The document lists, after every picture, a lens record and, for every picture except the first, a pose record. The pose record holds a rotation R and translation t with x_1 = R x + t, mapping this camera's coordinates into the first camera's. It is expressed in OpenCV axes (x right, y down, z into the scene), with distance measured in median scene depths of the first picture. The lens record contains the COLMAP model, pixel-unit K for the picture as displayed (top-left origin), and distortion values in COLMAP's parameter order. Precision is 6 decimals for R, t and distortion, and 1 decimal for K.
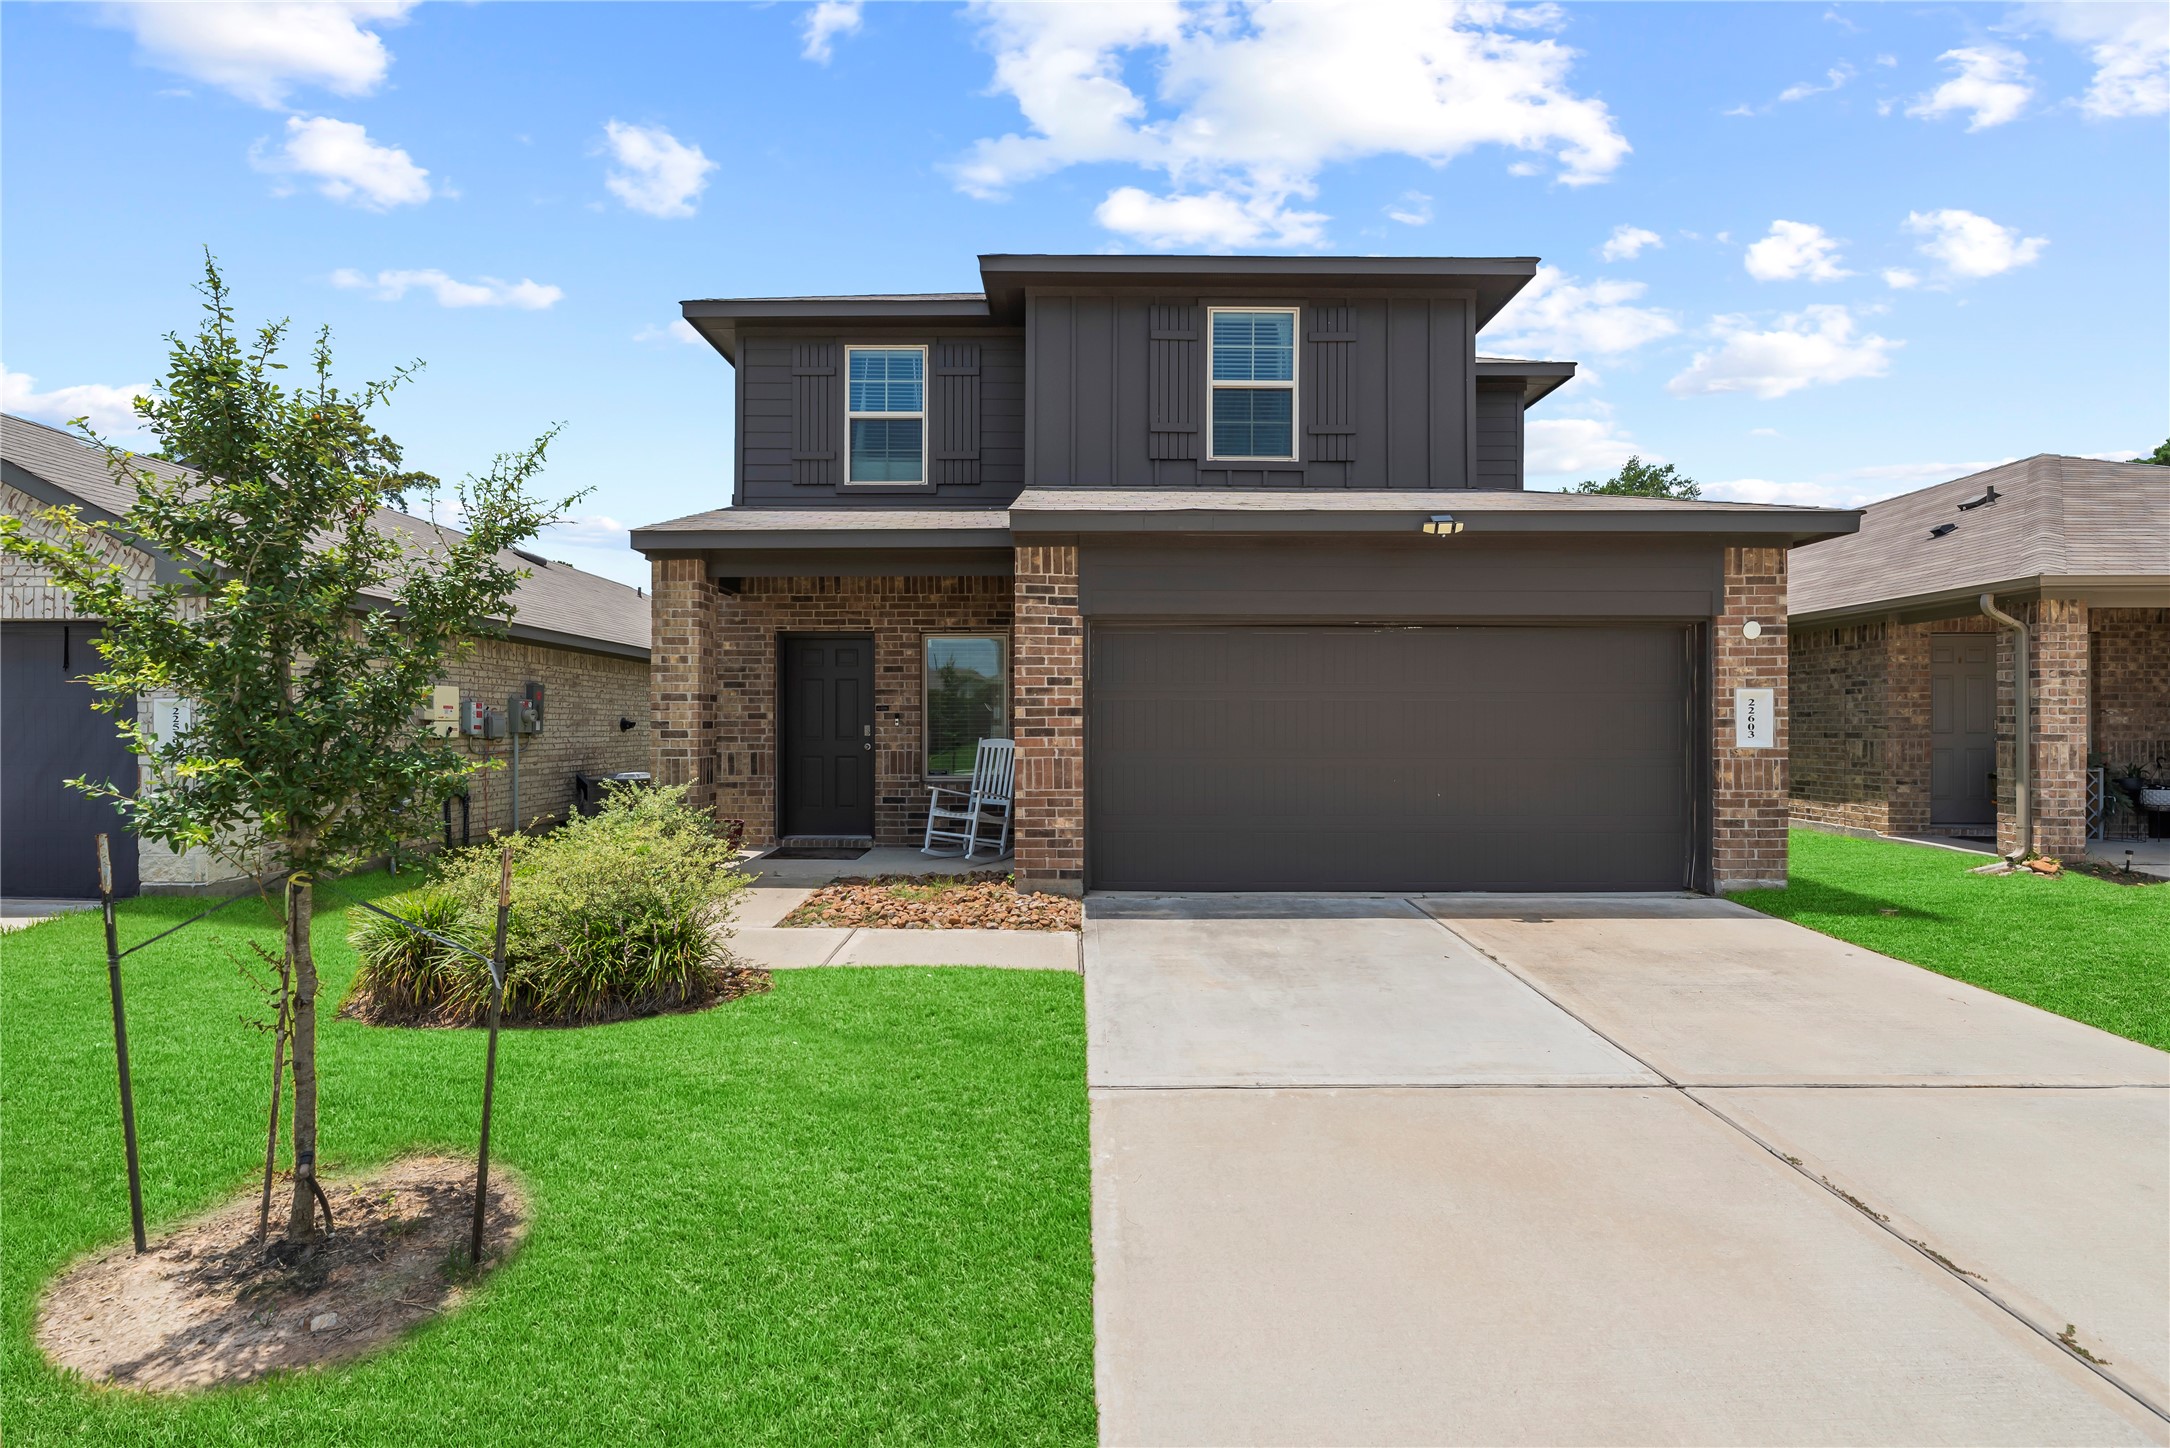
lens RADIAL K [[933.0, 0, 1085.0], [0, 933.0, 724.0], [0, 0, 1]] dist [-0.000664, -0.000141]
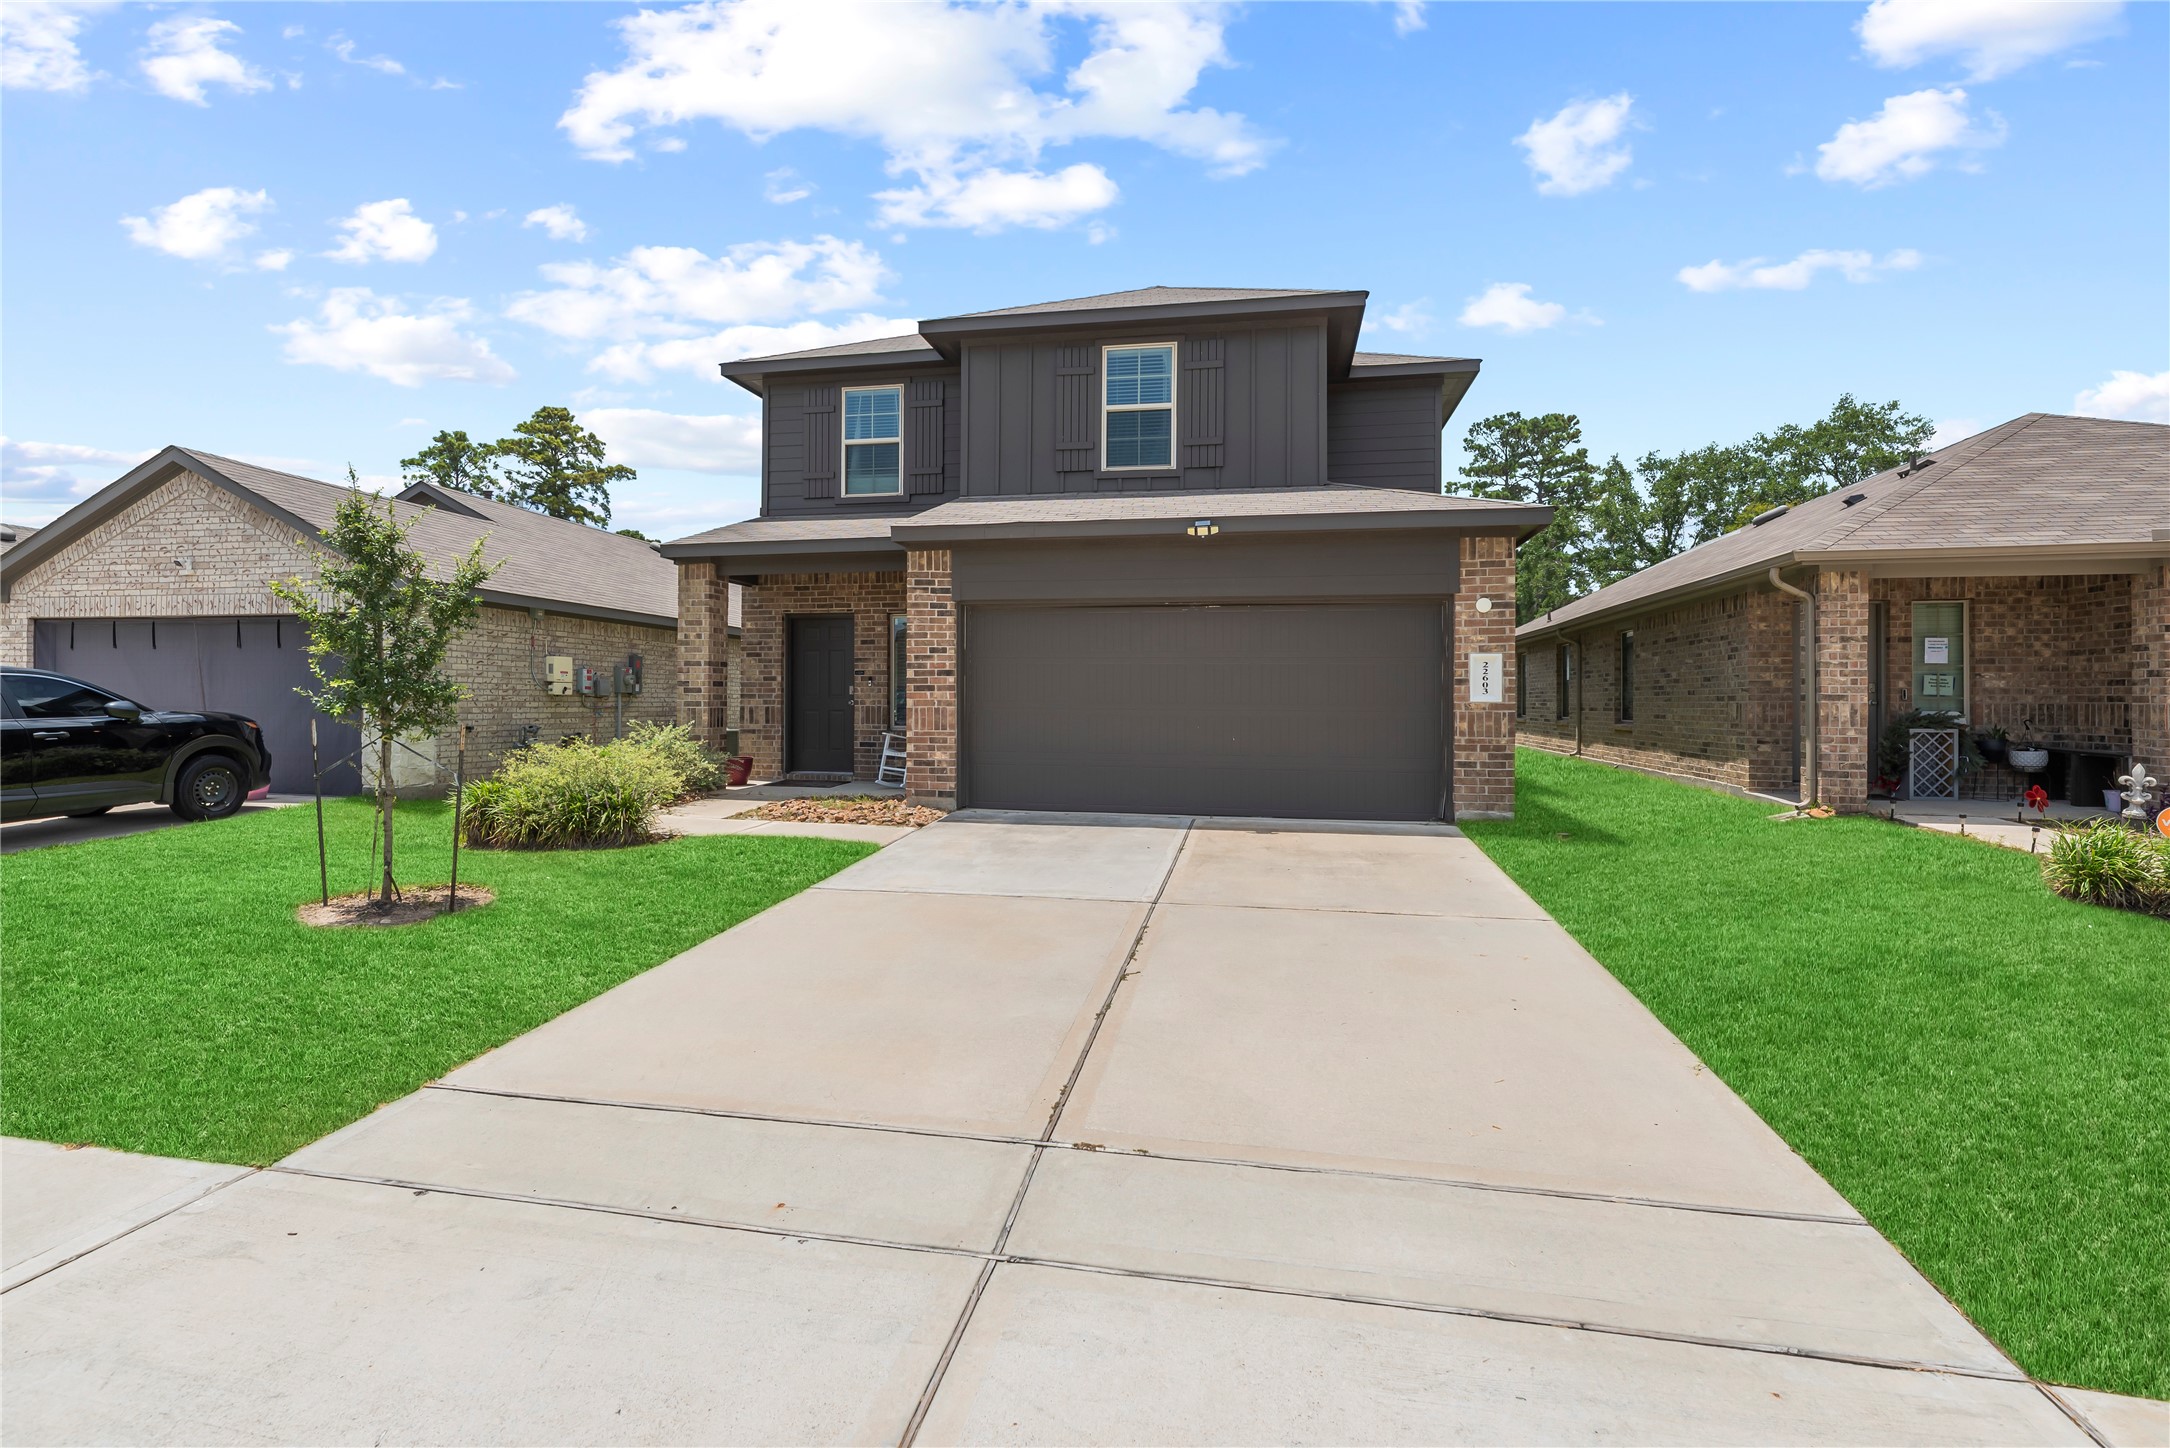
lens RADIAL K [[989.2, 0, 1082.6], [0, 989.2, 701.9], [0, 0, 1]] dist [-0.000432, 0.000006]
pose [[0.981417, 0.004989, -0.191820, 0.375910], [-0.004575, 0.999986, 0.002600, 0.020078], [0.191830, -0.001675, 0.981427, -0.300906]]
